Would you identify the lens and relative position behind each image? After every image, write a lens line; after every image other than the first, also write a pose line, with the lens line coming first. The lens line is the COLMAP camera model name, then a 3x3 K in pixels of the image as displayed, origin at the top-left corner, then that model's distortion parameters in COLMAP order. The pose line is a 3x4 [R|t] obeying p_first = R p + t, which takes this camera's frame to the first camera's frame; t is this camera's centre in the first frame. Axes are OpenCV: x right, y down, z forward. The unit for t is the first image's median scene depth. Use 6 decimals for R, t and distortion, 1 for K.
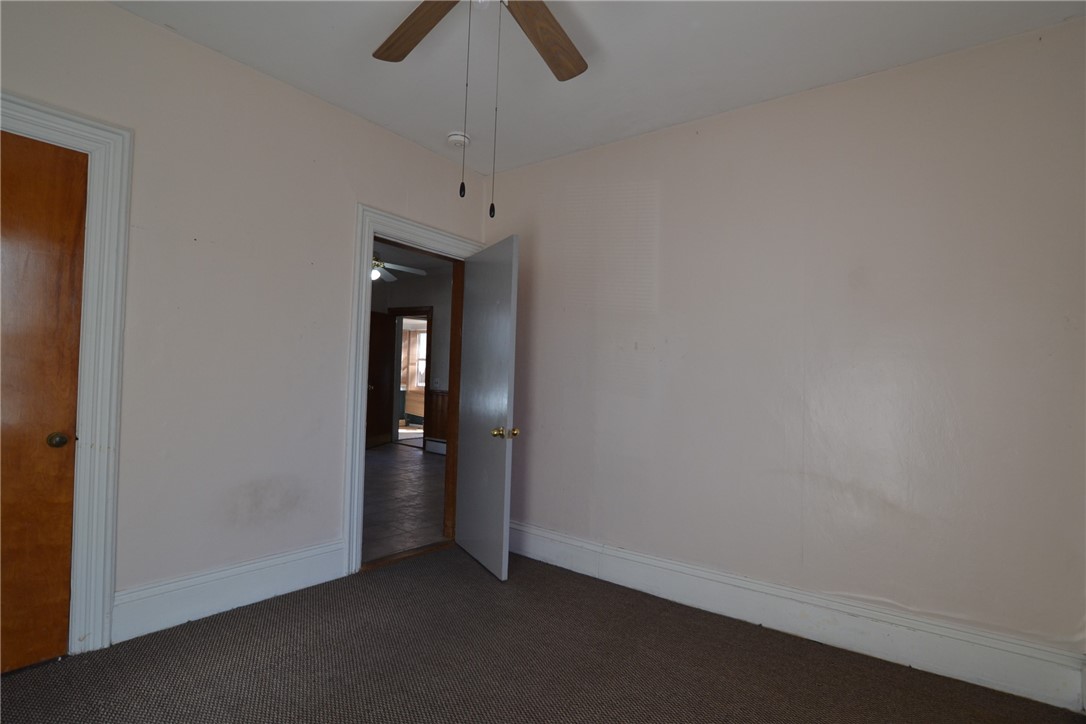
lens RADIAL K [[539.7, 0, 537.3], [0, 539.7, 365.3], [0, 0, 1]] dist [-0.032185, 0.010133]
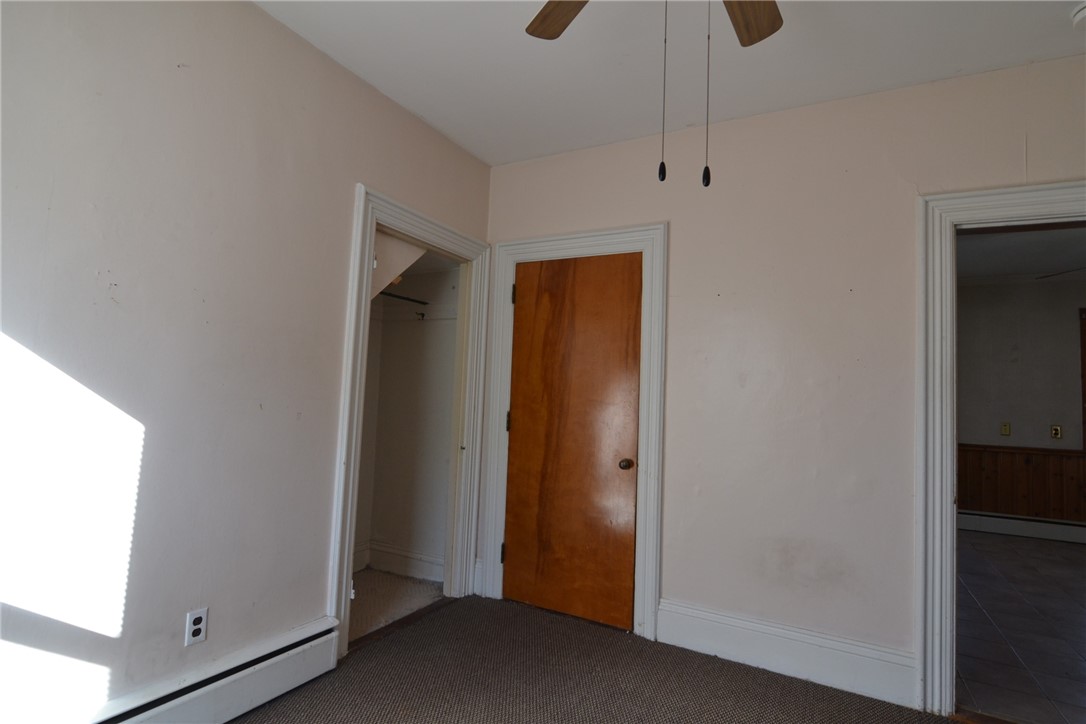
lens RADIAL K [[539.7, 0, 537.3], [0, 539.7, 365.3], [0, 0, 1]] dist [-0.032185, 0.010133]
pose [[0.147236, -0.086540, -0.985308, 0.411813], [-0.022226, 0.995624, -0.090768, 0.016867], [0.988852, 0.035264, 0.144669, 0.523021]]
